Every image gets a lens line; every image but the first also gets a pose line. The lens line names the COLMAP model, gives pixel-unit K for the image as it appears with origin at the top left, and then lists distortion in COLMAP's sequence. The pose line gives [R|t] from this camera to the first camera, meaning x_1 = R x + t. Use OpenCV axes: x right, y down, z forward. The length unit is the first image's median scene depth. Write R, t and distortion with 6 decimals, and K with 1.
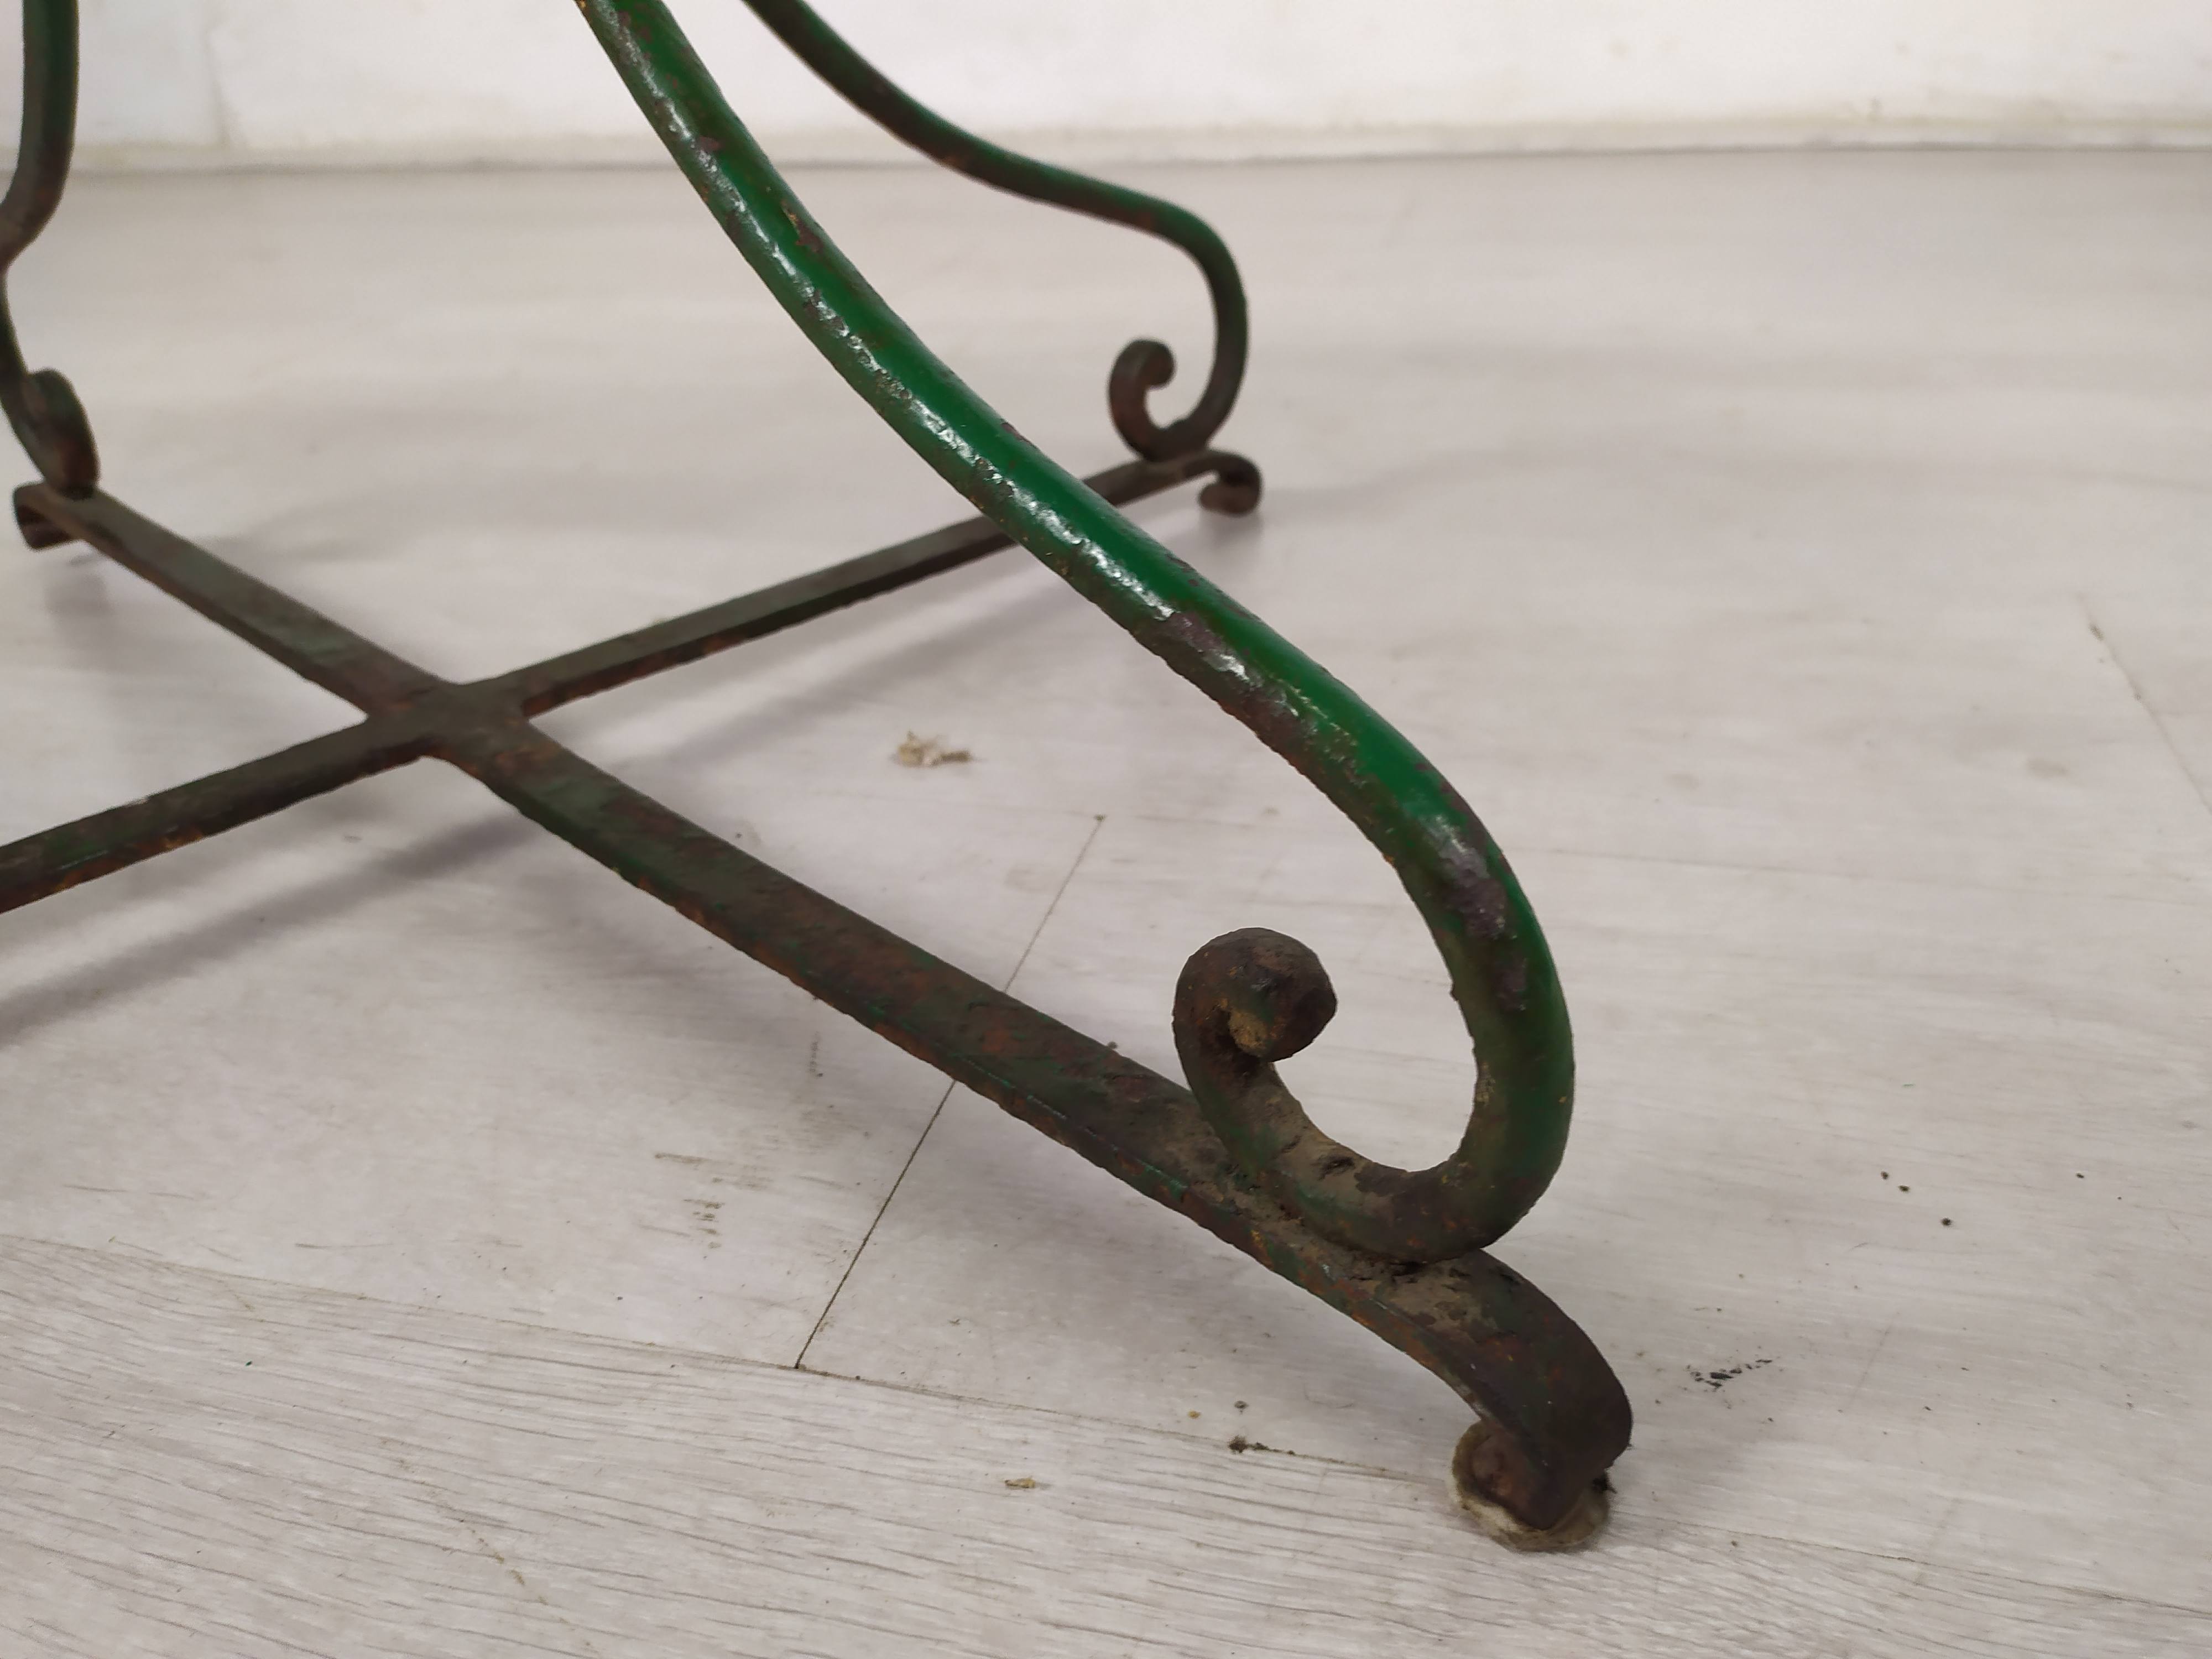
lens RADIAL K [[1724.0, 0, 1106.0], [0, 1724.0, 829.5], [0, 0, 1]] dist [-0.001486, -0.012031]
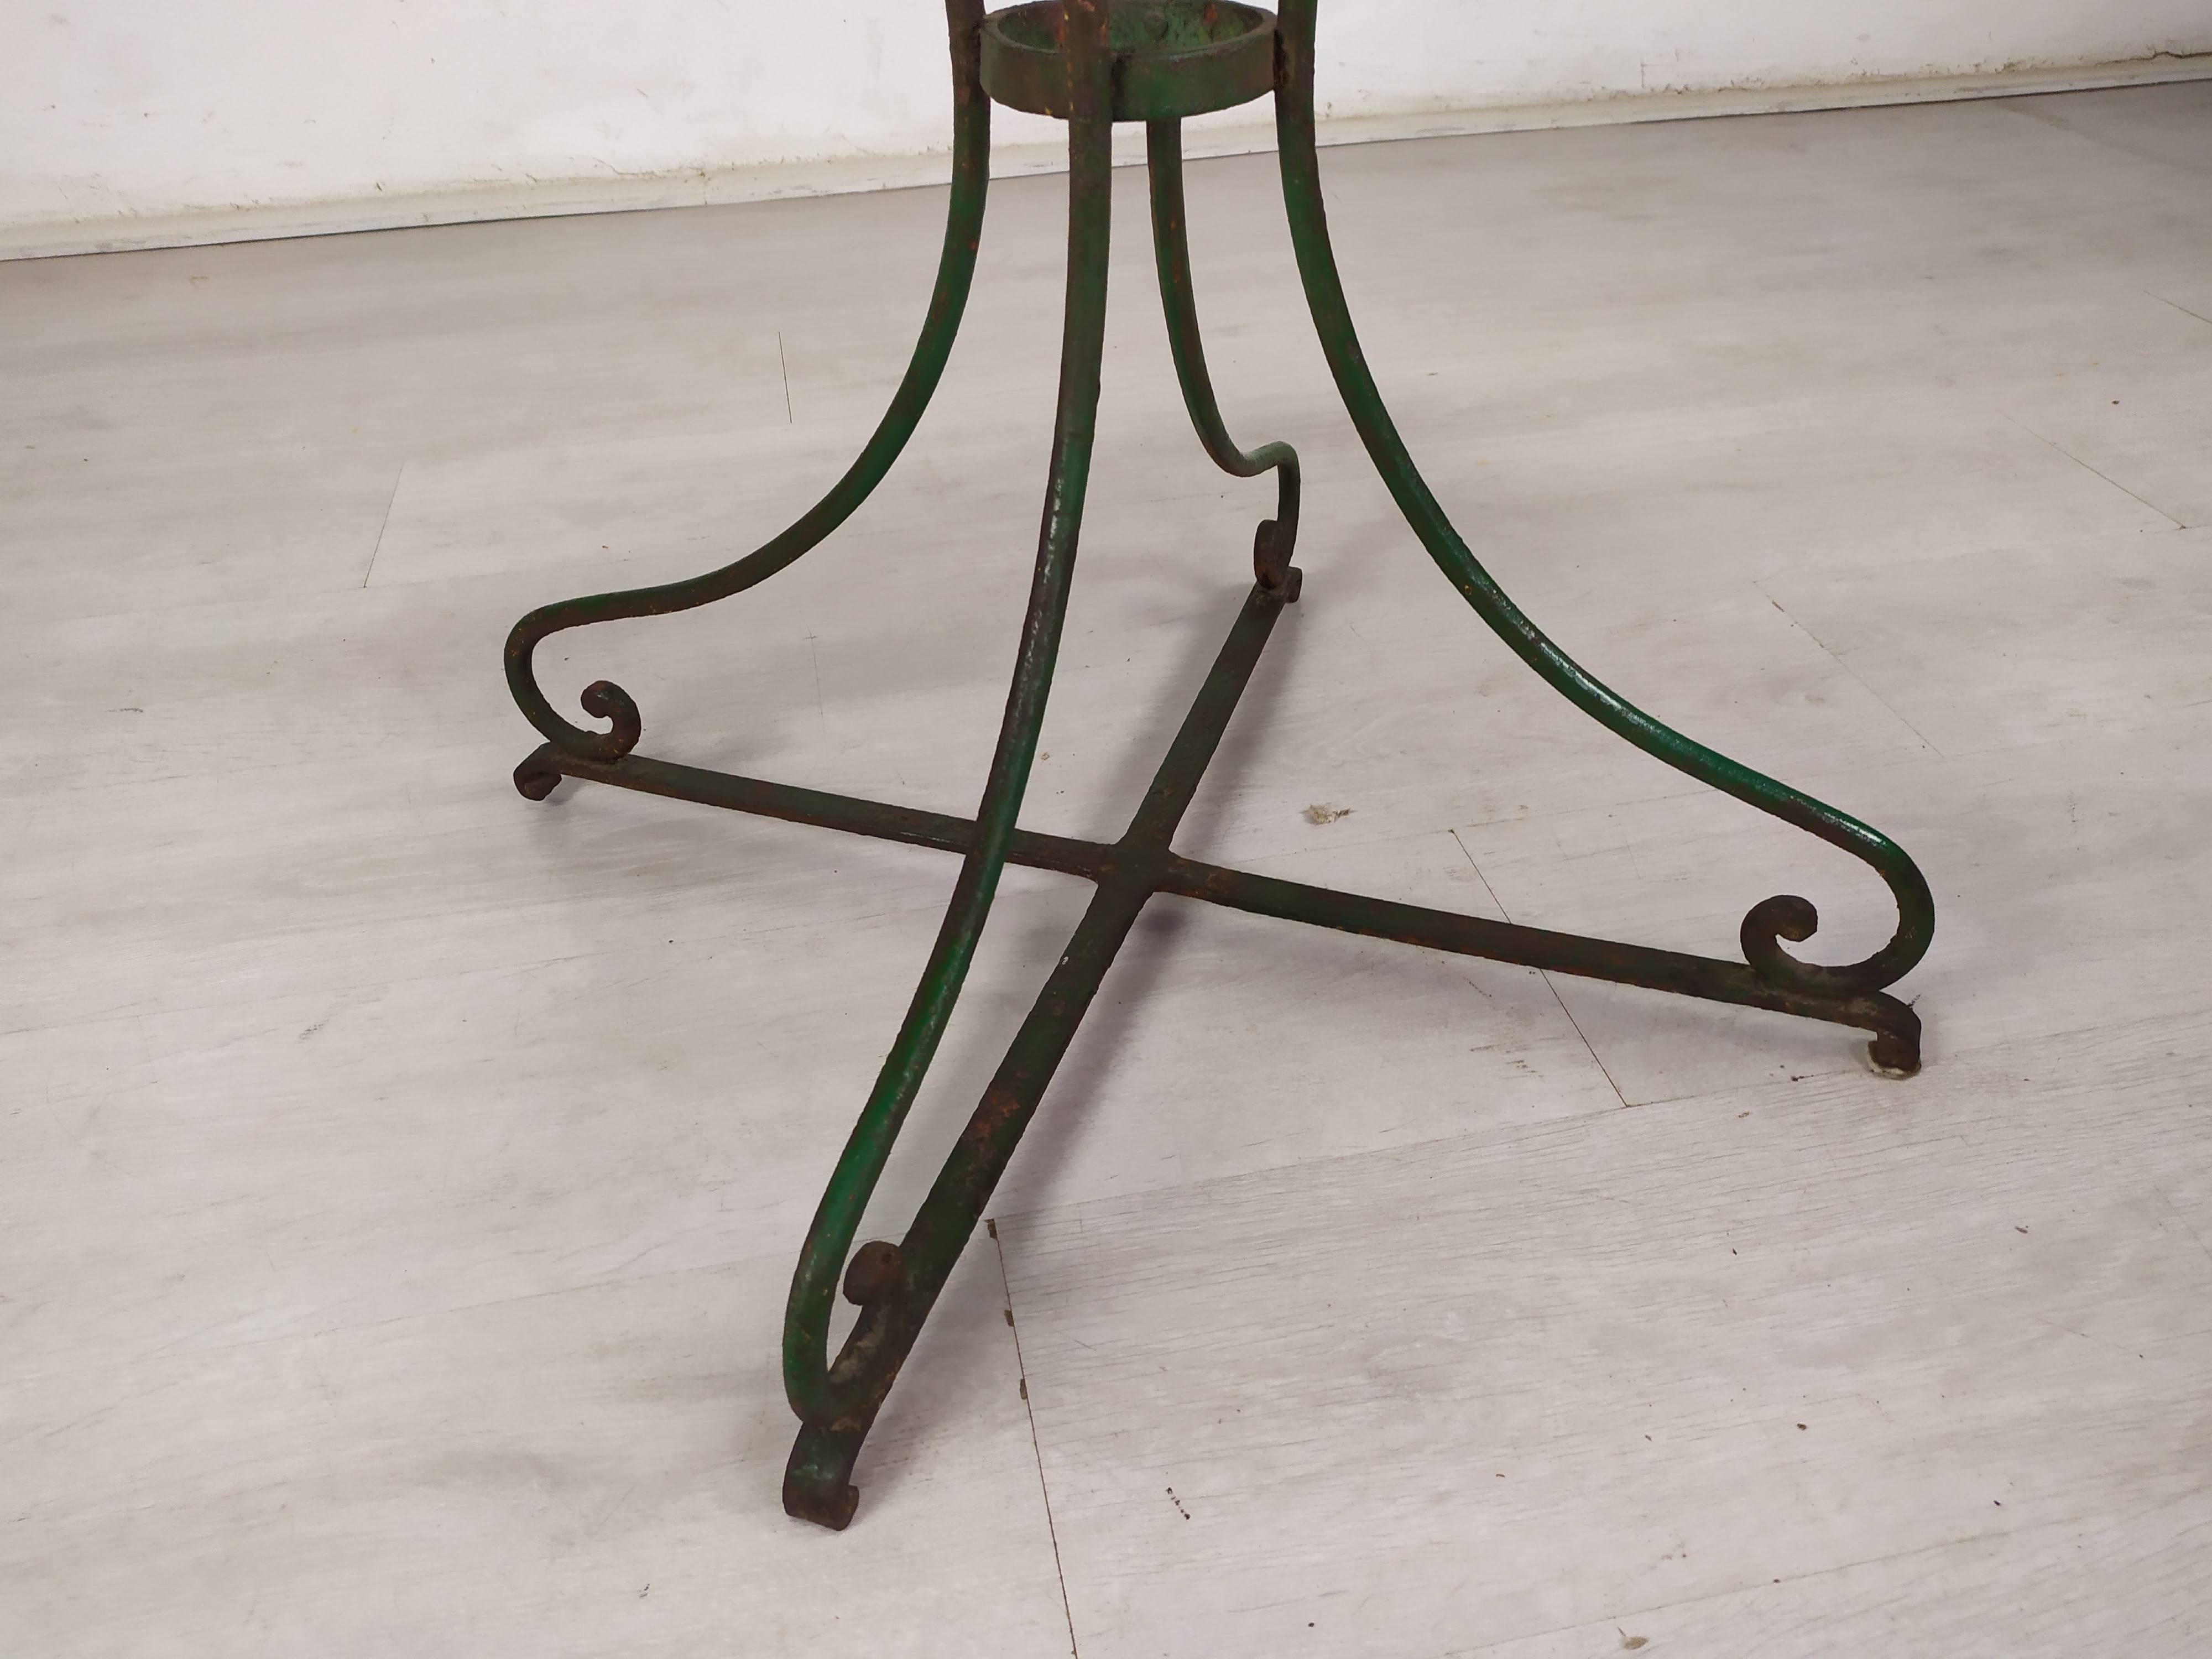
lens RADIAL K [[1681.9, 0, 1106.0], [0, 1681.9, 829.5], [0, 0, 1]] dist [0.051665, -0.060875]
pose [[0.896662, -0.242286, 0.370533, -1.625409], [0.195094, 0.967554, 0.160556, -0.601233], [-0.397411, -0.071675, 0.914837, -0.890005]]
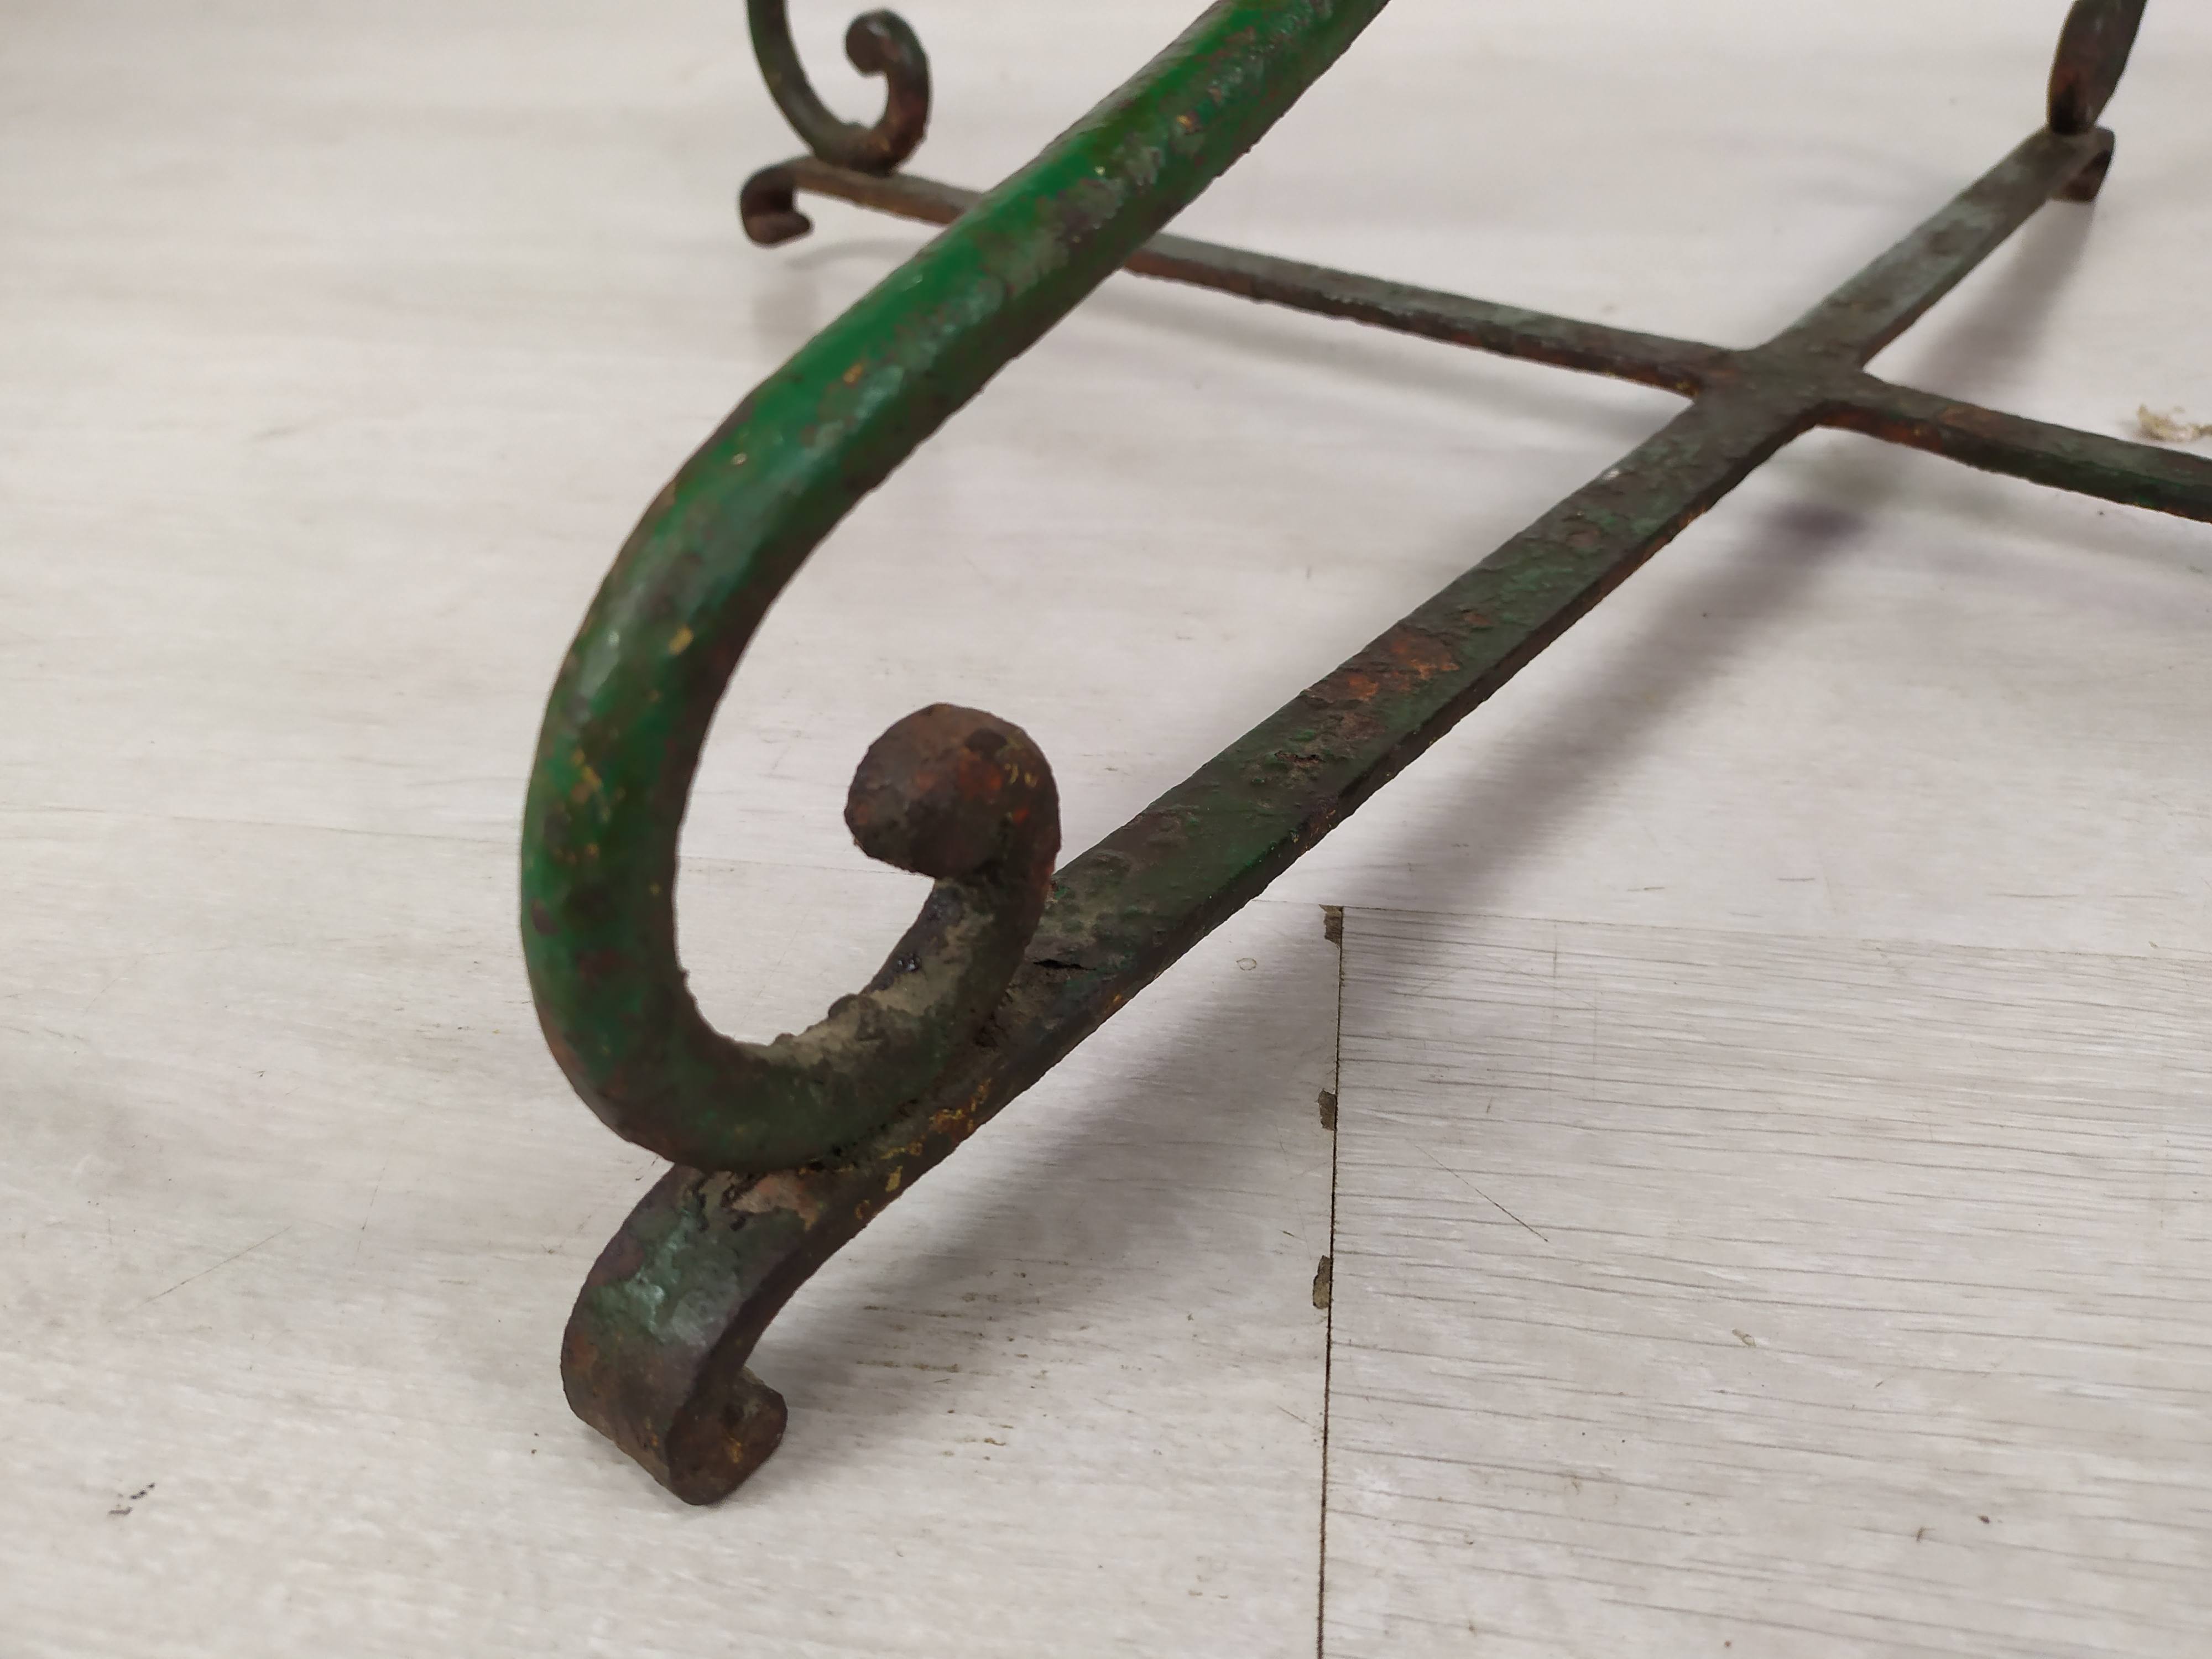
lens RADIAL K [[1724.0, 0, 1106.0], [0, 1724.0, 829.5], [0, 0, 1]] dist [-0.001486, -0.012031]
pose [[0.991184, -0.043521, 0.125140, -1.297979], [0.031072, 0.994526, 0.099767, 0.093292], [-0.128797, -0.094999, 0.987110, 0.275311]]
